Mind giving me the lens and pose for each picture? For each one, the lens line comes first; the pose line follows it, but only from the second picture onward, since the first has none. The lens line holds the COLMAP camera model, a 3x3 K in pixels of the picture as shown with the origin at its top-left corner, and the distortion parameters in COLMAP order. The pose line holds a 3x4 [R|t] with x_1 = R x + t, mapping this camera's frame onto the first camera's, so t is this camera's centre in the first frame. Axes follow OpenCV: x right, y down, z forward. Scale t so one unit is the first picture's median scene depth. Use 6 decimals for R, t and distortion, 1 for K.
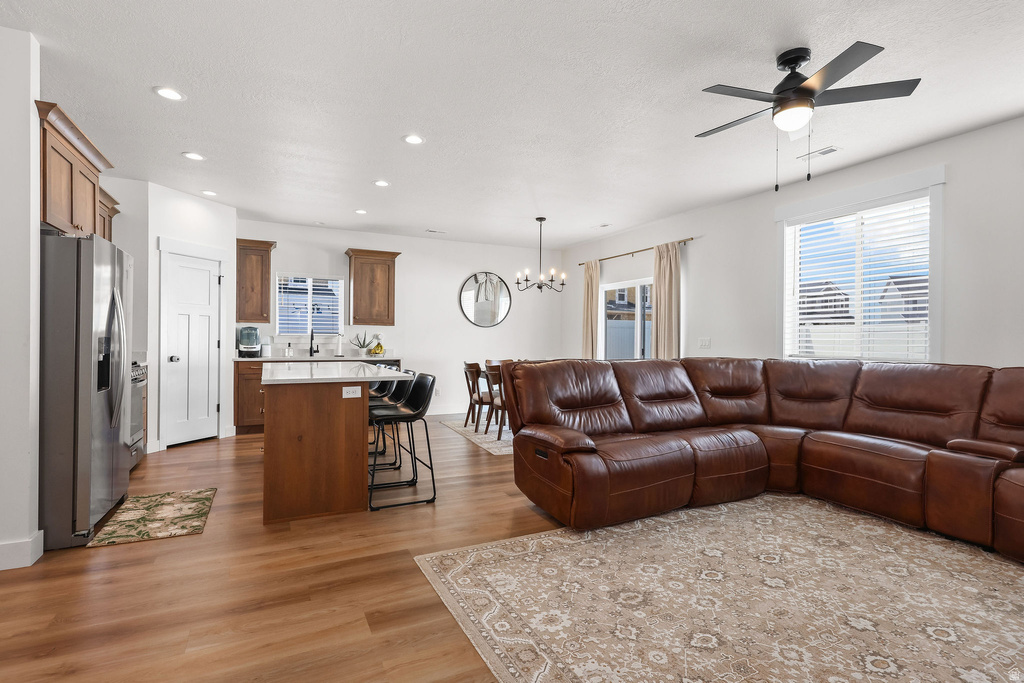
lens RADIAL K [[493.9, 0, 505.4], [0, 493.9, 338.8], [0, 0, 1]] dist [0.003069, 0.000488]
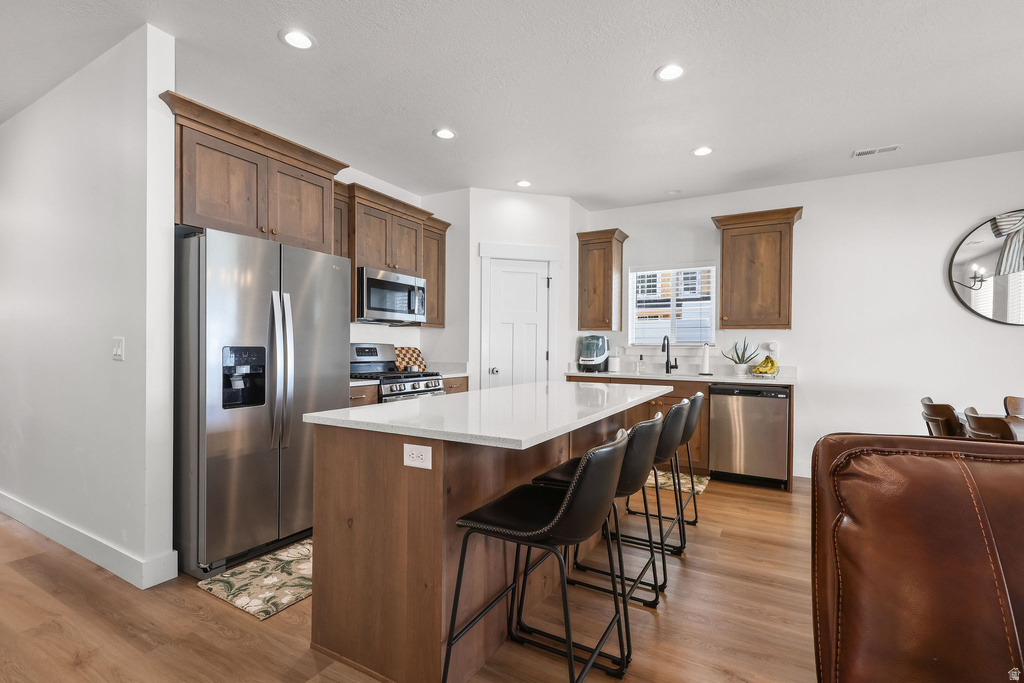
lens RADIAL K [[474.8, 0, 509.0], [0, 474.8, 350.8], [0, 0, 1]] dist [0.002416, -0.001048]
pose [[0.565636, 0.003370, -0.824648, 0.092710], [-0.002184, 0.999994, 0.002588, 0.000336], [0.824652, 0.000337, 0.565640, 0.556280]]
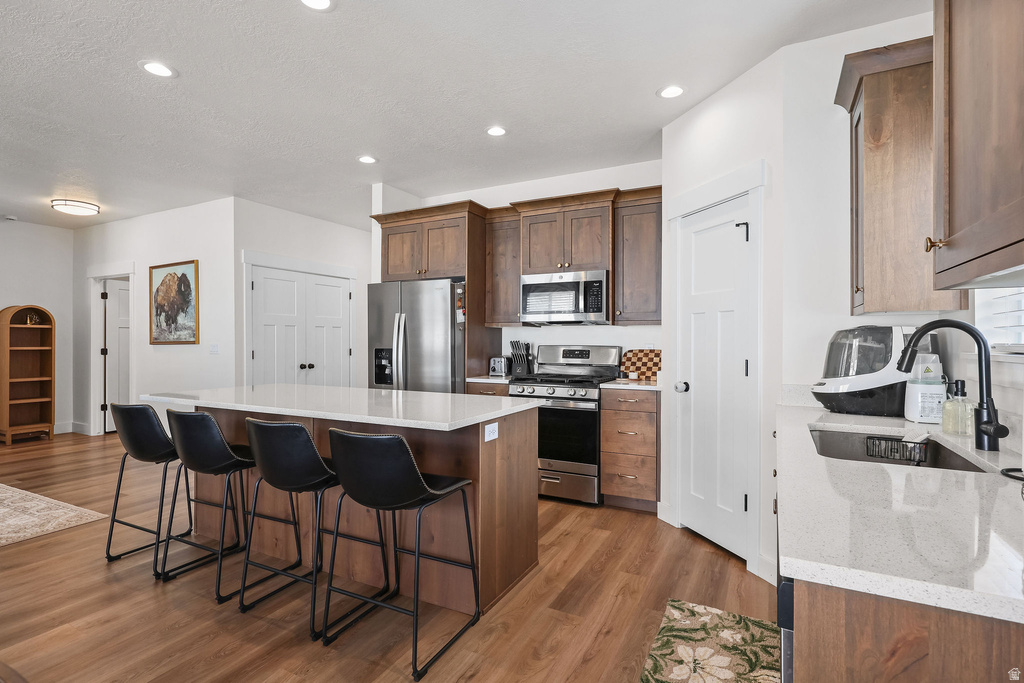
lens RADIAL K [[512.6, 0, 510.0], [0, 512.6, 338.8], [0, 0, 1]] dist [0.003891, -0.001725]
pose [[-0.798794, -0.013651, -0.601449, -0.114405], [-0.010813, 0.999907, -0.008334, -0.013185], [0.601507, -0.000154, -0.798867, 1.502431]]
